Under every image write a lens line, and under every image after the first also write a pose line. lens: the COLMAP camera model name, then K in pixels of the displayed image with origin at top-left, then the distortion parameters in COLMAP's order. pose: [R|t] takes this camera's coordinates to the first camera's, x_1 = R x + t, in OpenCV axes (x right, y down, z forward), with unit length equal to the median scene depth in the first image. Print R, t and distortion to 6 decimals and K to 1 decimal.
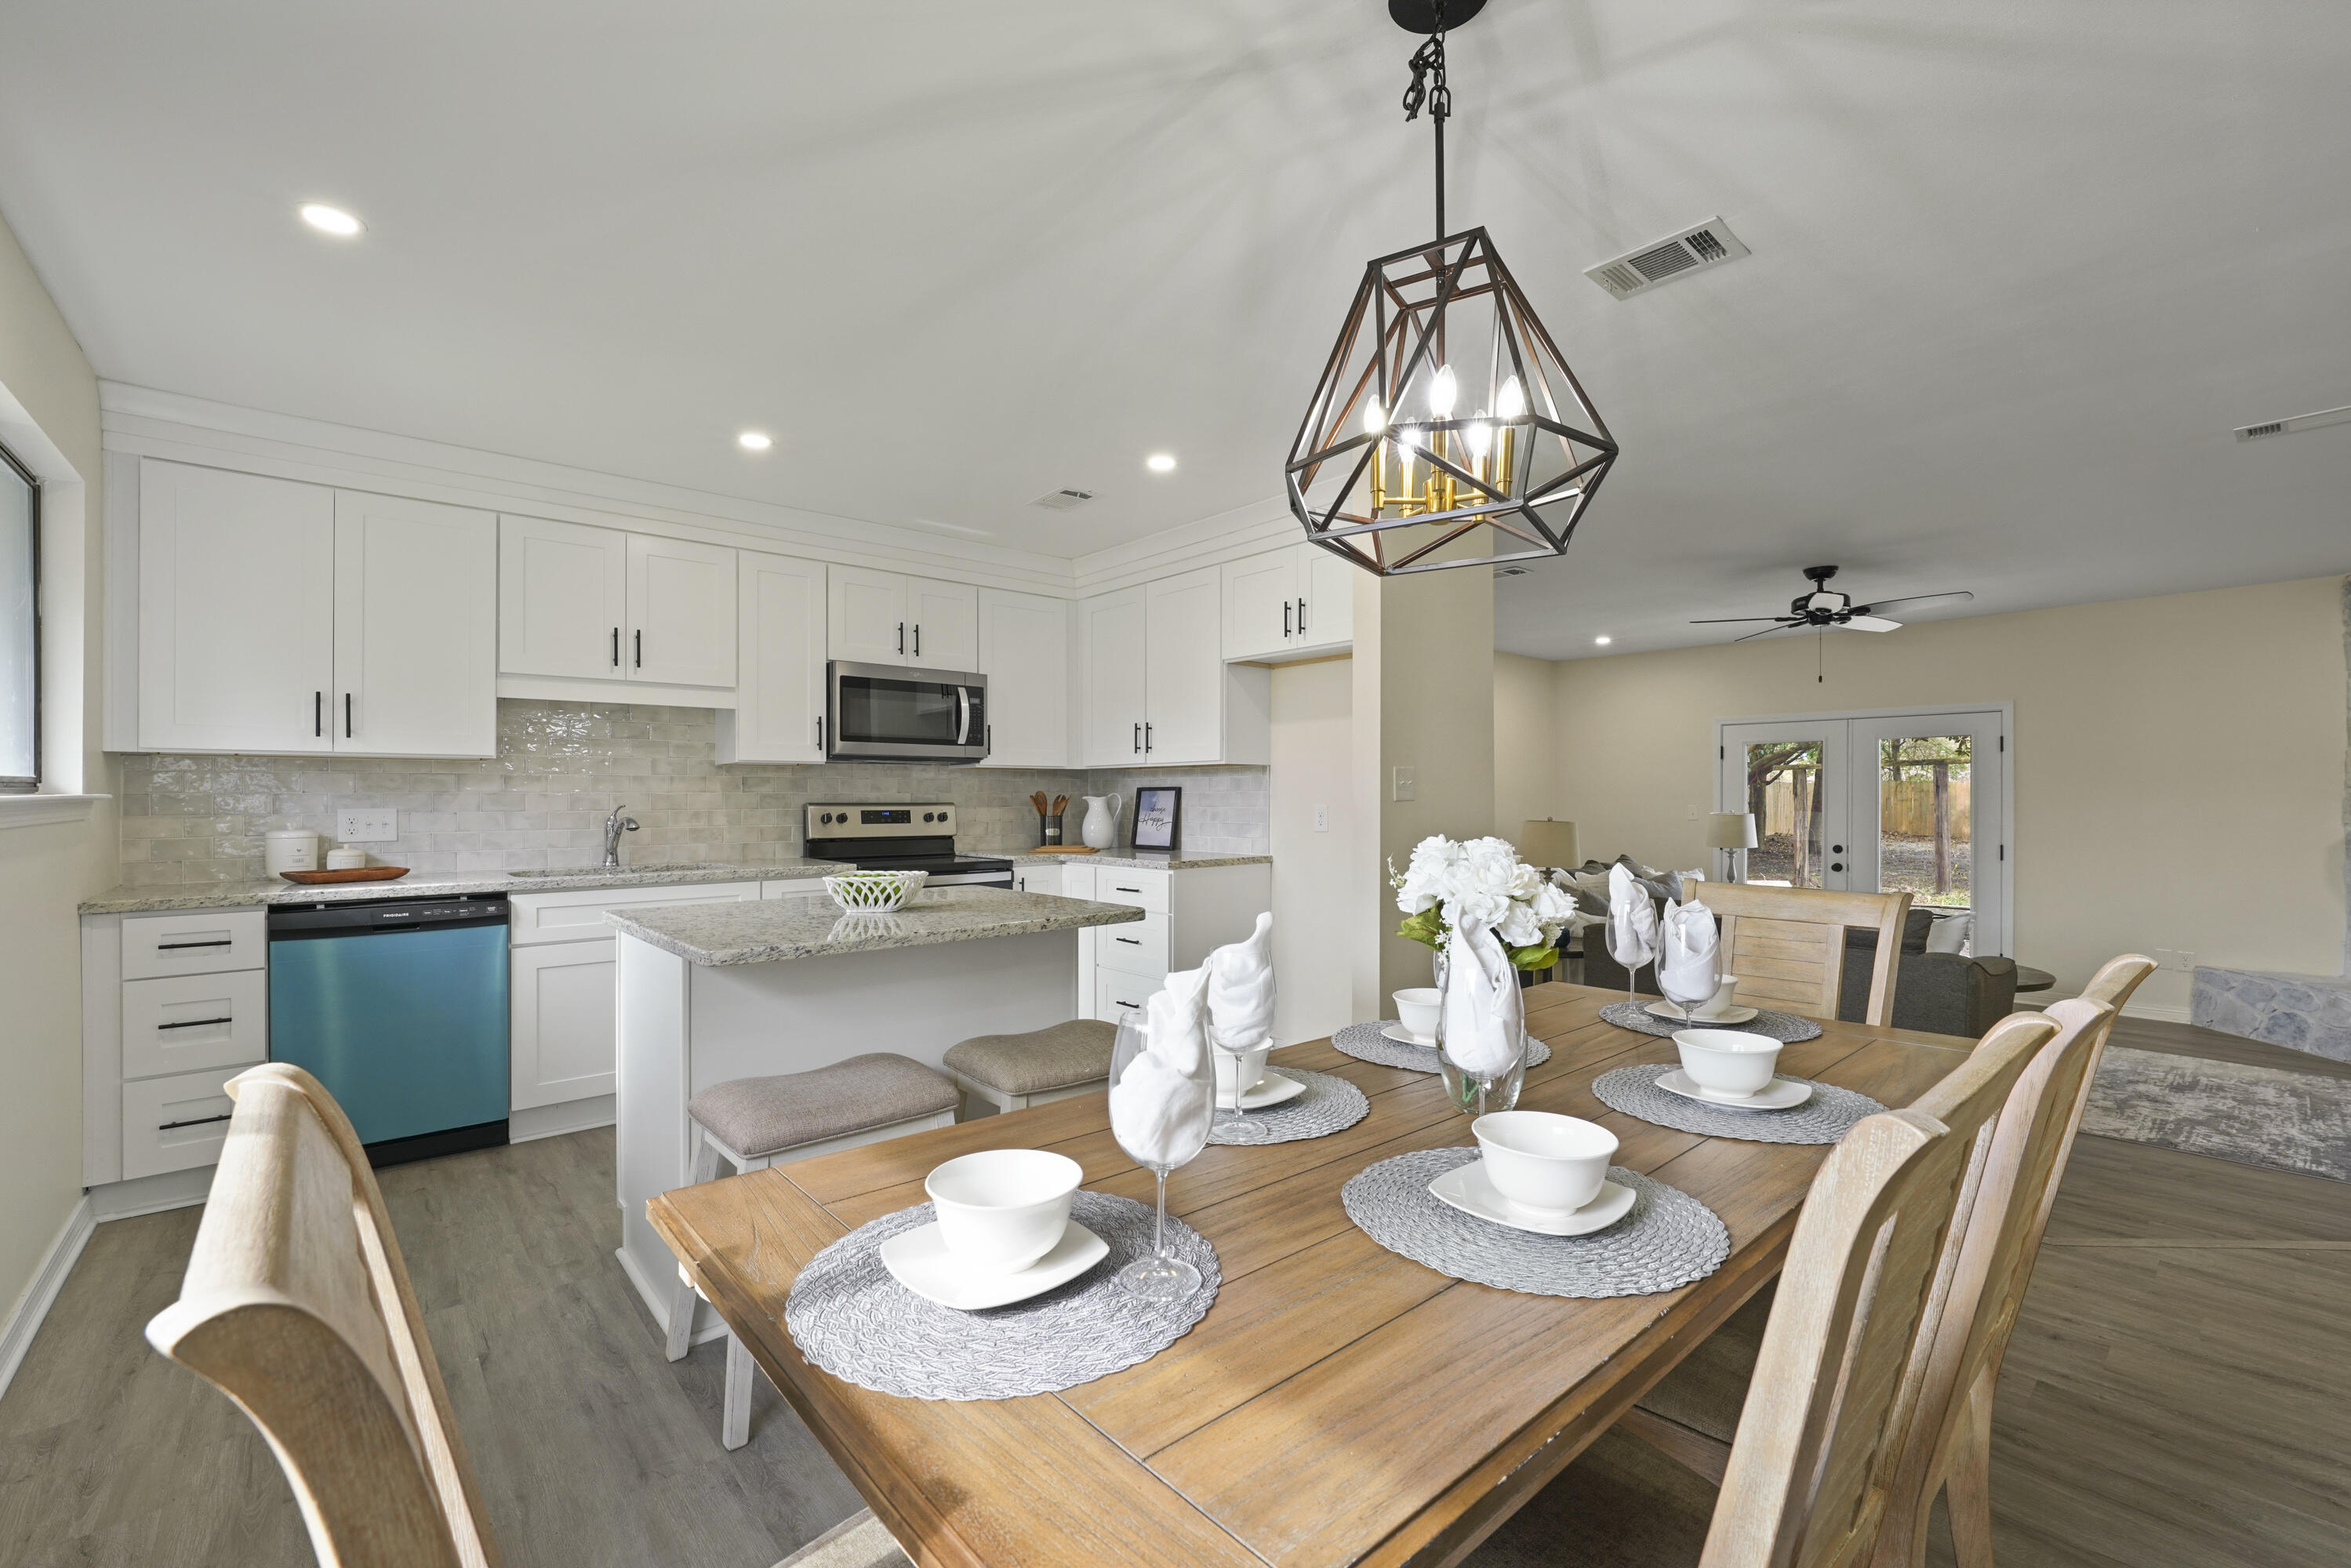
lens RADIAL K [[980.6, 0, 1173.7], [0, 980.6, 794.6], [0, 0, 1]] dist [-0.021636, 0.006511]
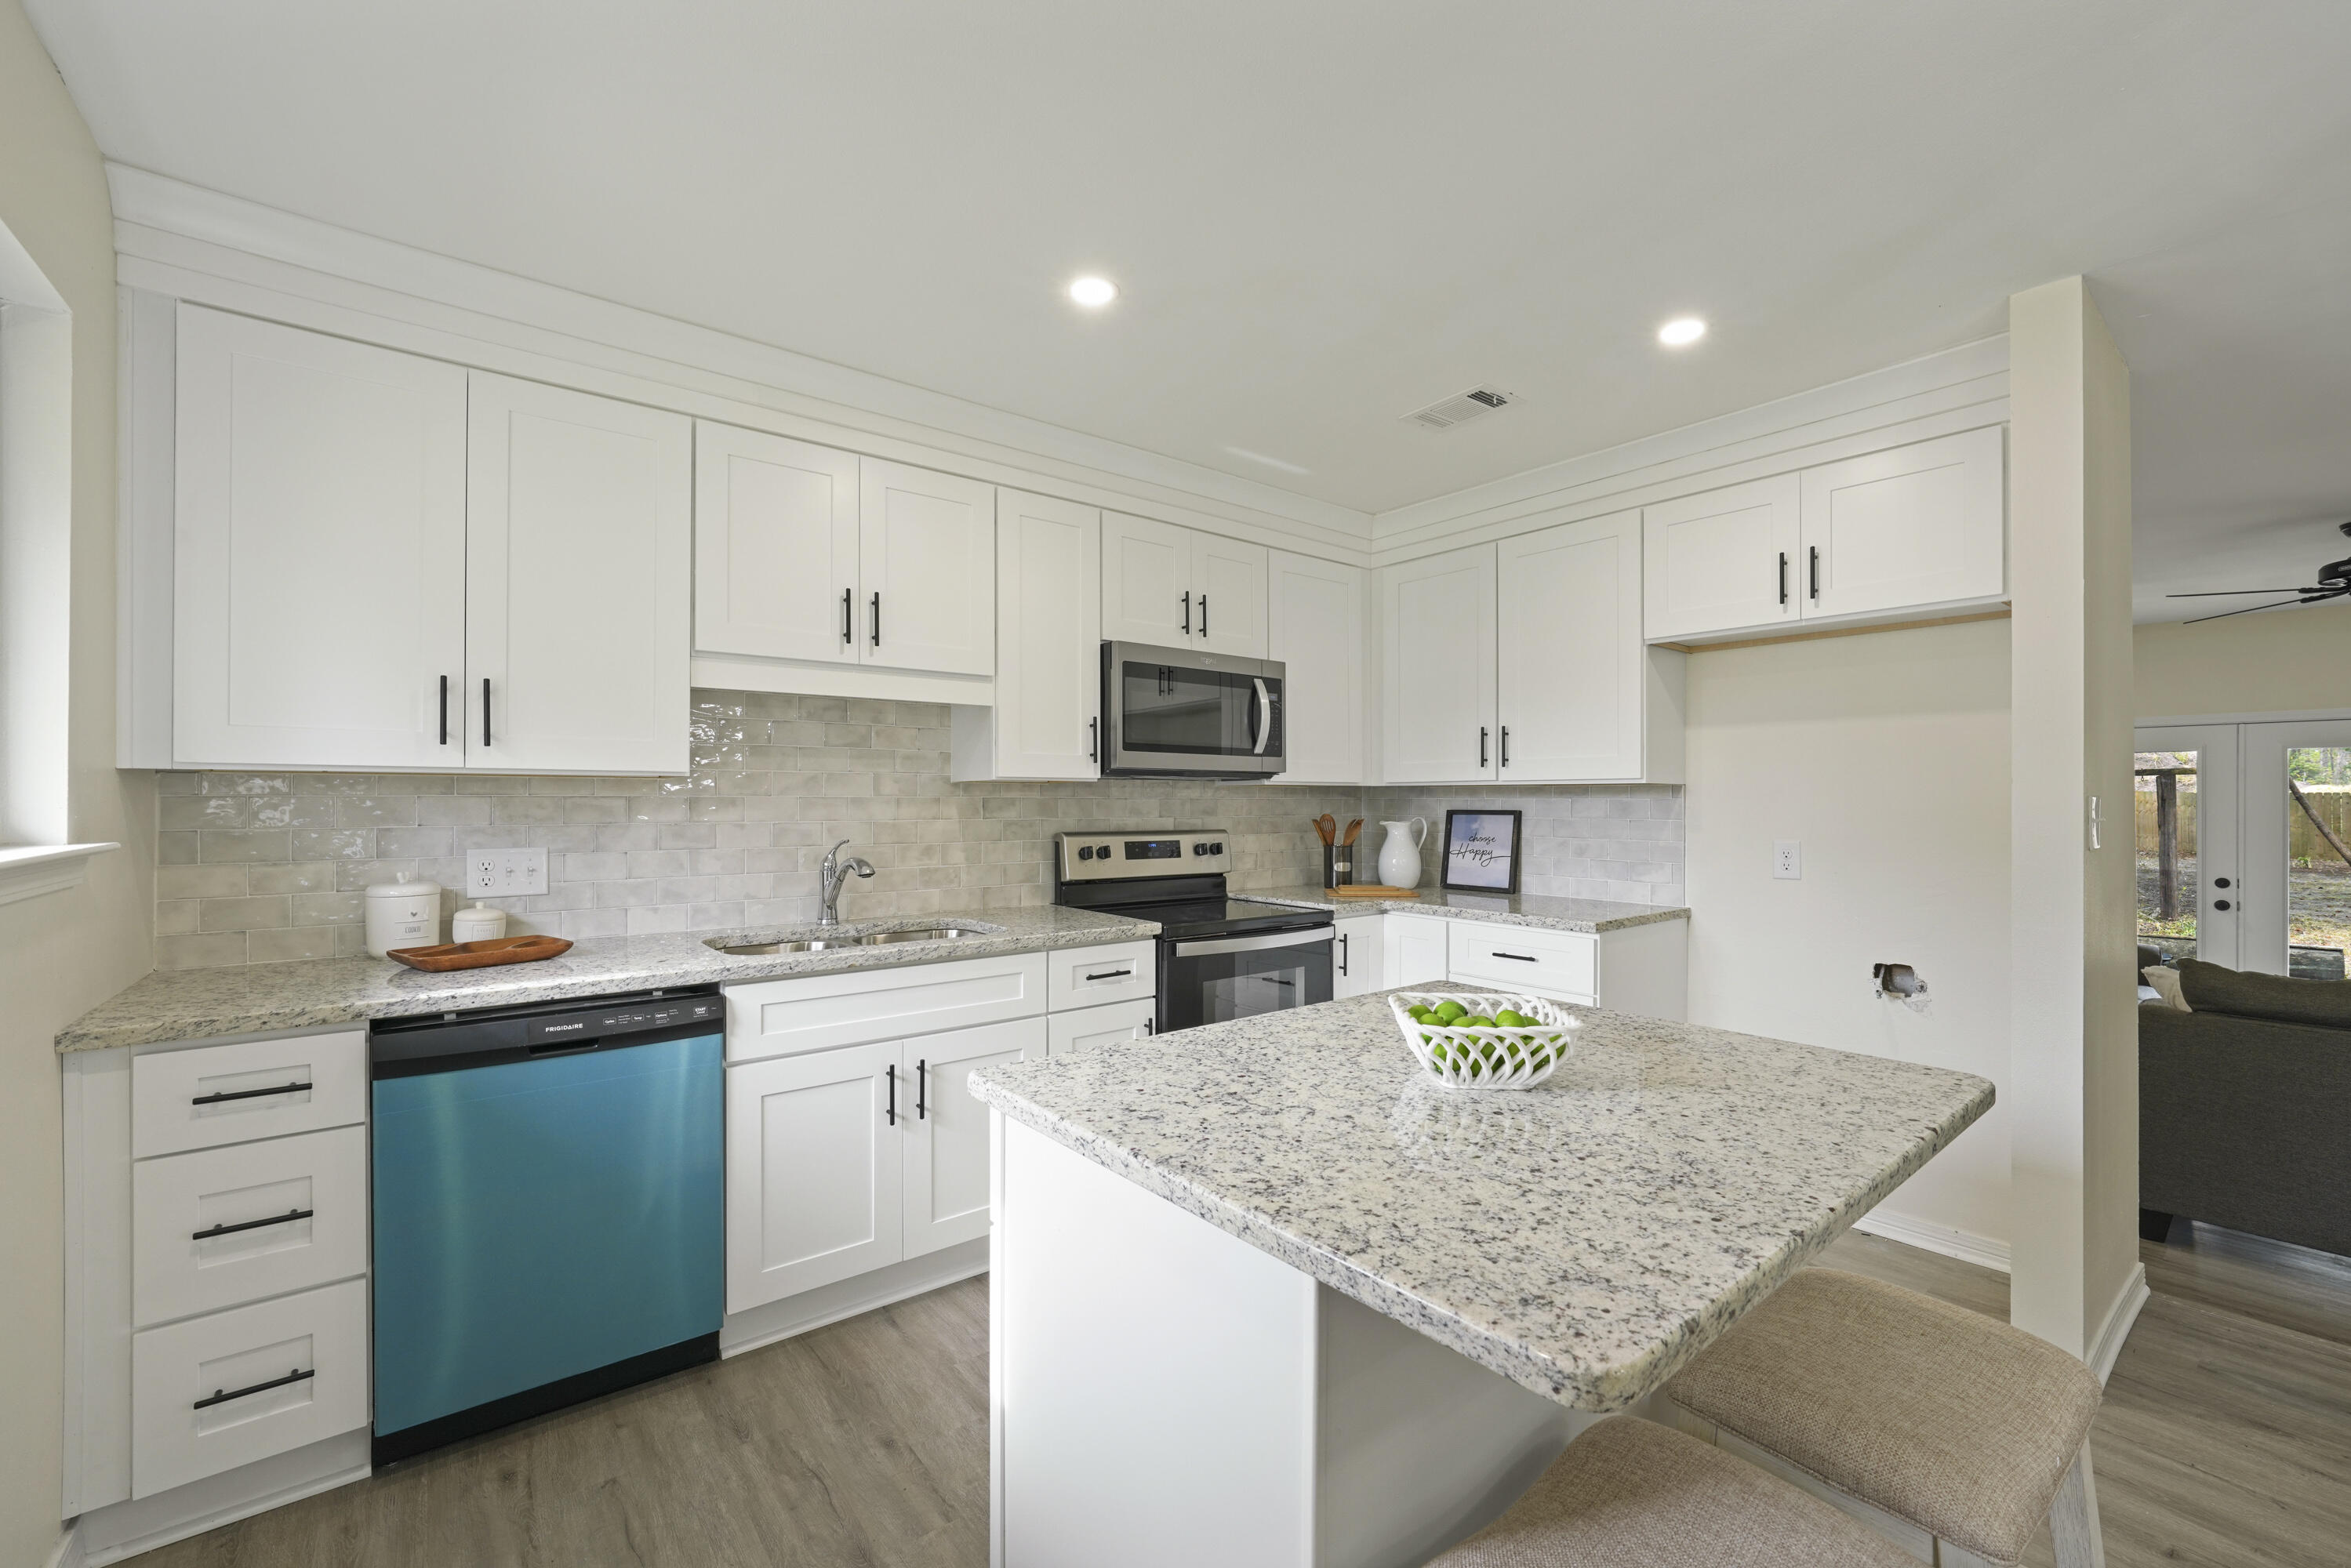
lens RADIAL K [[952.1, 0, 1168.0], [0, 952.1, 800.0], [0, 0, 1]] dist [-0.018767, 0.005396]
pose [[0.998773, 0.004510, -0.049318, -0.268711], [-0.004375, 0.999986, 0.002850, -0.019634], [0.049330, -0.002631, 0.998779, 0.286571]]
